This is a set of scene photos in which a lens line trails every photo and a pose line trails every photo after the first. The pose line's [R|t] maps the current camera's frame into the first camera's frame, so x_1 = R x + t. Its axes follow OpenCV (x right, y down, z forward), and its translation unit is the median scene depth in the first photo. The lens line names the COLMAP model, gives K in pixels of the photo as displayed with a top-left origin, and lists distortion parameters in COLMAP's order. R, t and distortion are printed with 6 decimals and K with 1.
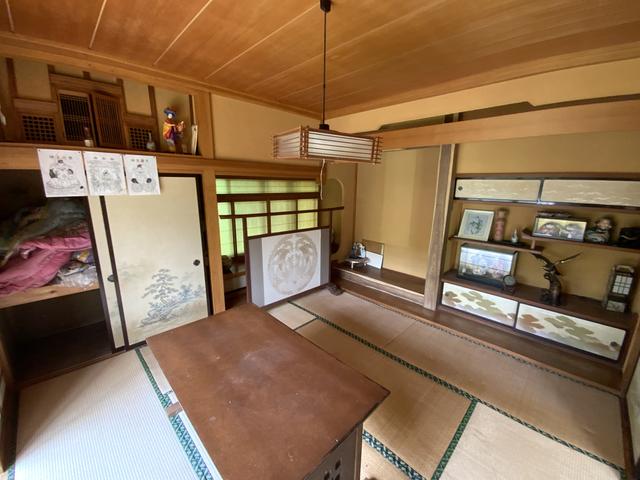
lens RADIAL K [[262.4, 0, 318.4], [0, 262.4, 240.4], [0, 0, 1]] dist [0.001101, -0.000881]
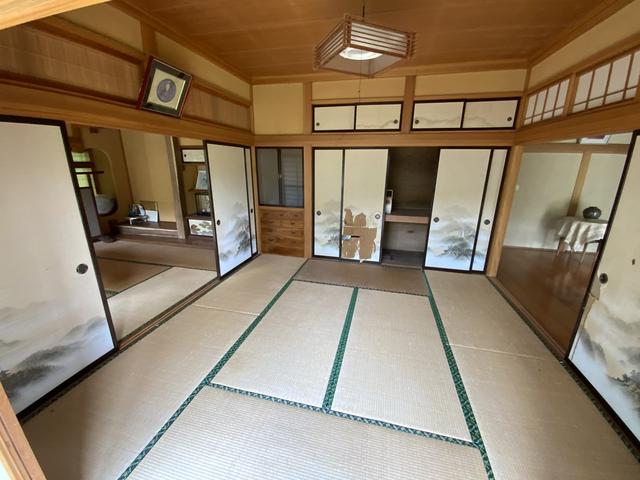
lens RADIAL K [[262.4, 0, 319.6], [0, 262.4, 242.2], [0, 0, 1]] dist [0.001101, -0.000881]
pose [[0.856141, -0.147253, 0.495318, 0.338096], [0.108757, 0.988415, 0.105863, 0.201262], [-0.505168, -0.036764, 0.862237, -0.660664]]
